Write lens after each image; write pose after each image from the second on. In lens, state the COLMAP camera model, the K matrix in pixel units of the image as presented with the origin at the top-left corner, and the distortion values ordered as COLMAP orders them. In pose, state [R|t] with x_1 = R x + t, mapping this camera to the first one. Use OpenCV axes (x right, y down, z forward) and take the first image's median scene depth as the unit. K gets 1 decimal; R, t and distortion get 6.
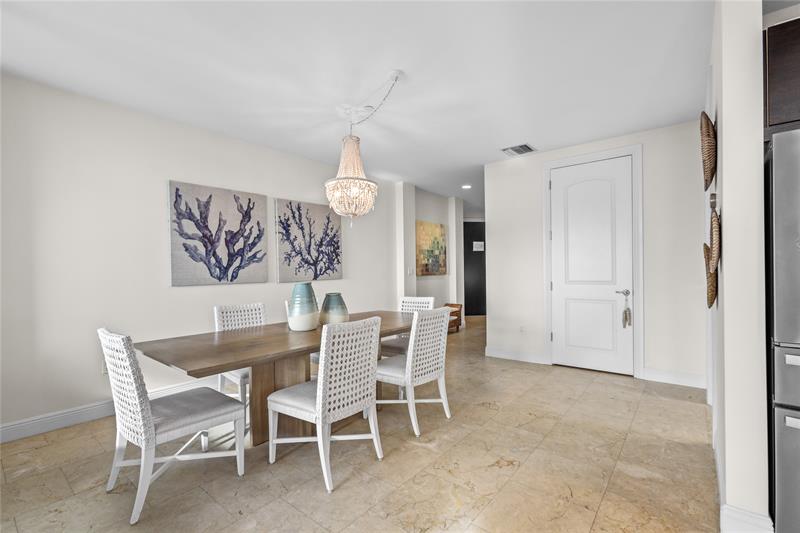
lens RADIAL K [[360.8, 0, 401.7], [0, 360.8, 268.1], [0, 0, 1]] dist [0.000230, 0.001002]
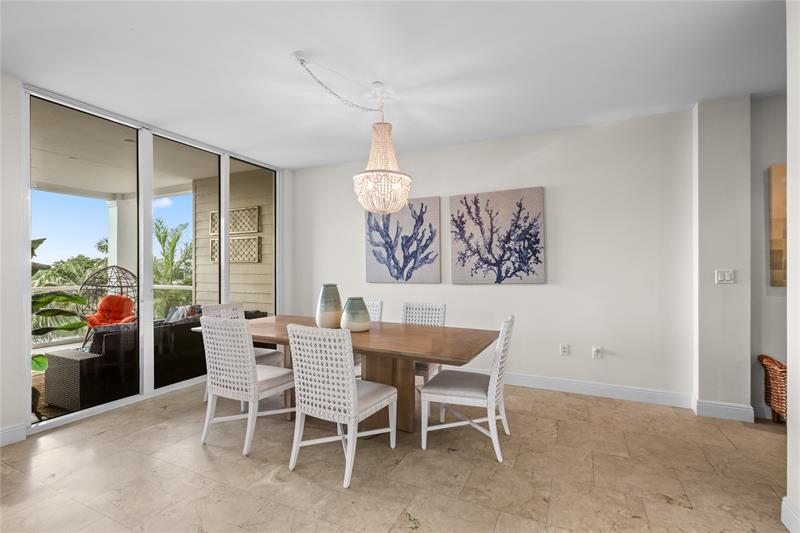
lens RADIAL K [[366.5, 0, 403.3], [0, 366.5, 270.5], [0, 0, 1]] dist [-0.000428, 0.000318]
pose [[0.228628, 0.016006, -0.973382, 0.613074], [0.003786, 0.999843, 0.017331, -0.013797], [0.973507, -0.007648, 0.228531, 0.688834]]
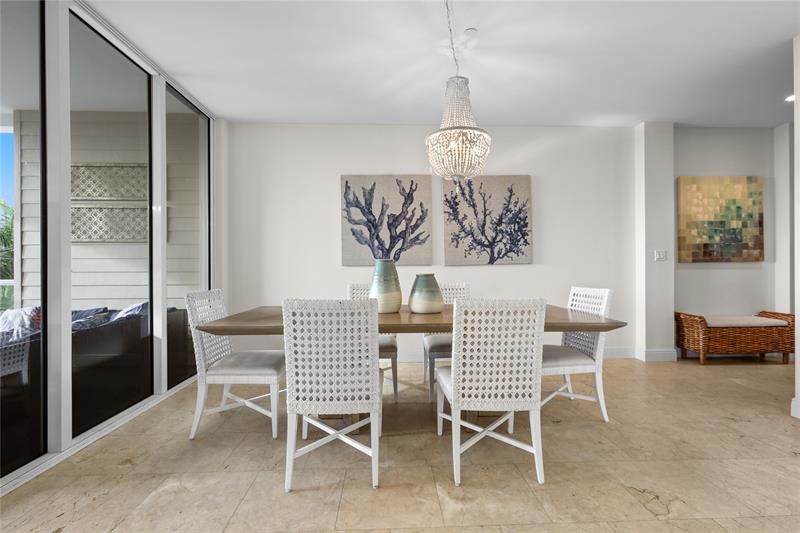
lens RADIAL K [[360.8, 0, 401.7], [0, 360.8, 268.1], [0, 0, 1]] dist [0.000230, 0.001002]
pose [[0.660314, 0.011548, -0.750901, 0.308923], [-0.000019, 0.999882, 0.015360, 0.033978], [0.750990, -0.010128, 0.660236, 0.312184]]
